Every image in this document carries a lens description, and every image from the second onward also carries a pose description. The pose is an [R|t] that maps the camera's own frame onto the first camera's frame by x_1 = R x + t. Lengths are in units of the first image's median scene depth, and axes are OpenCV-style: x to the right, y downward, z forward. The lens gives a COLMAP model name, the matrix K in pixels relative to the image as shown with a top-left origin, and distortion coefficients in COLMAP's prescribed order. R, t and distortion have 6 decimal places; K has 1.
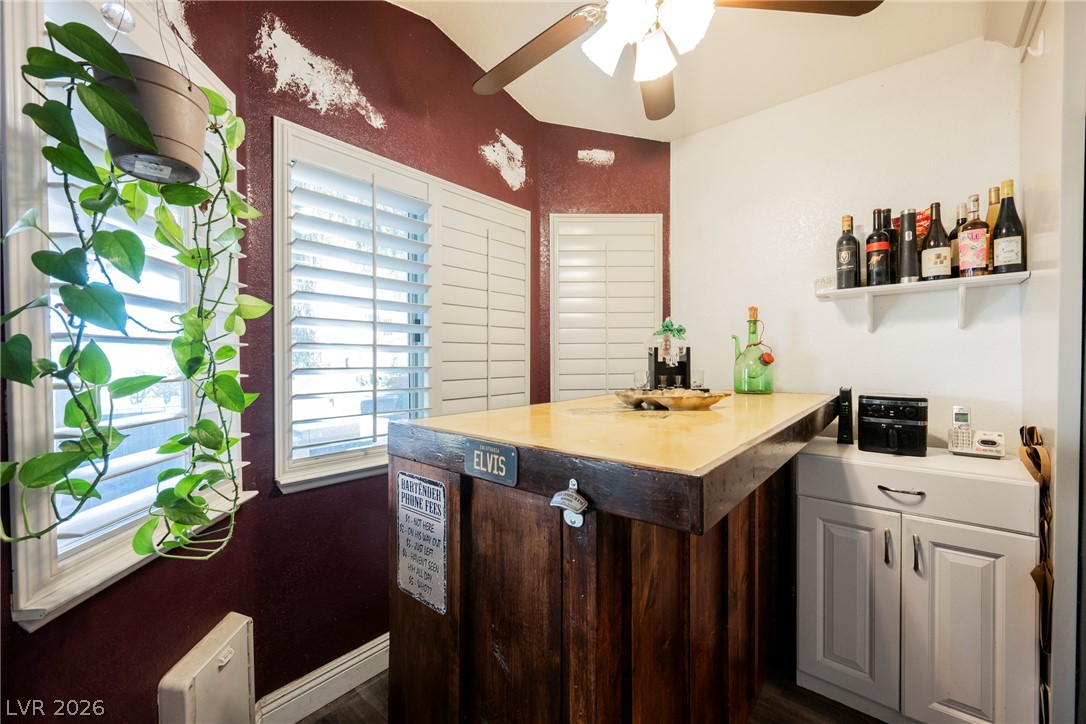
lens RADIAL K [[422.9, 0, 549.0], [0, 422.9, 361.0], [0, 0, 1]] dist [-0.001247, -0.000174]
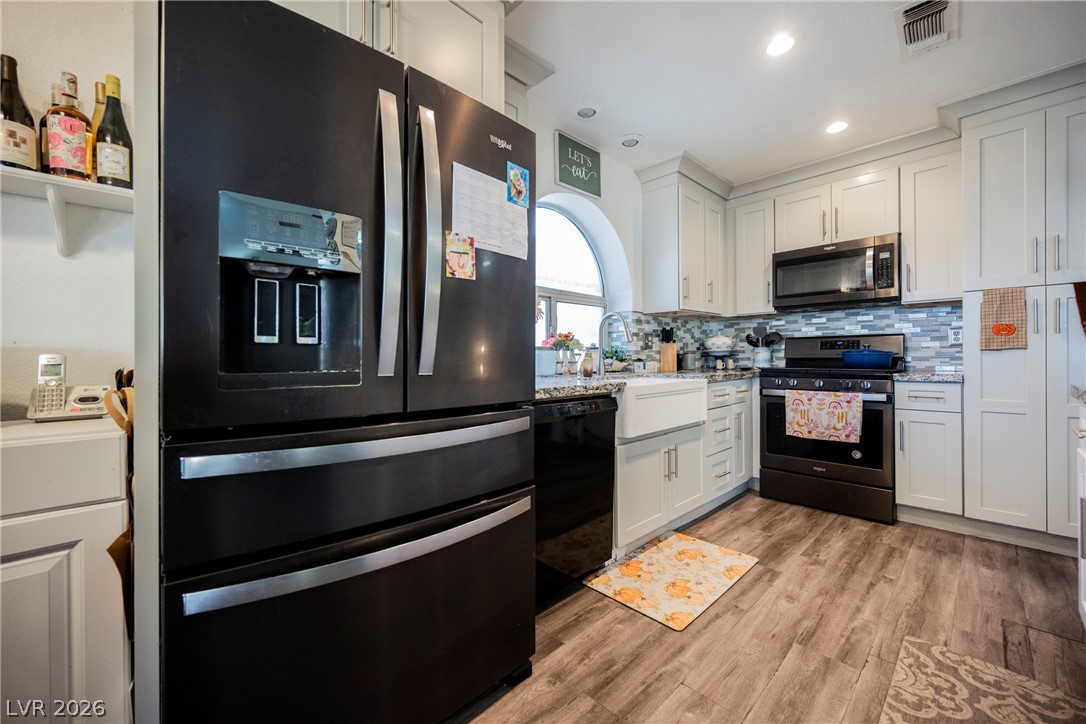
lens RADIAL K [[422.9, 0, 546.3], [0, 422.9, 361.0], [0, 0, 1]] dist [-0.001247, -0.000174]
pose [[0.085243, -0.002644, 0.996357, 0.343020], [0.020204, 0.999795, 0.000924, 0.136317], [-0.996155, 0.020051, 0.085279, 0.108385]]
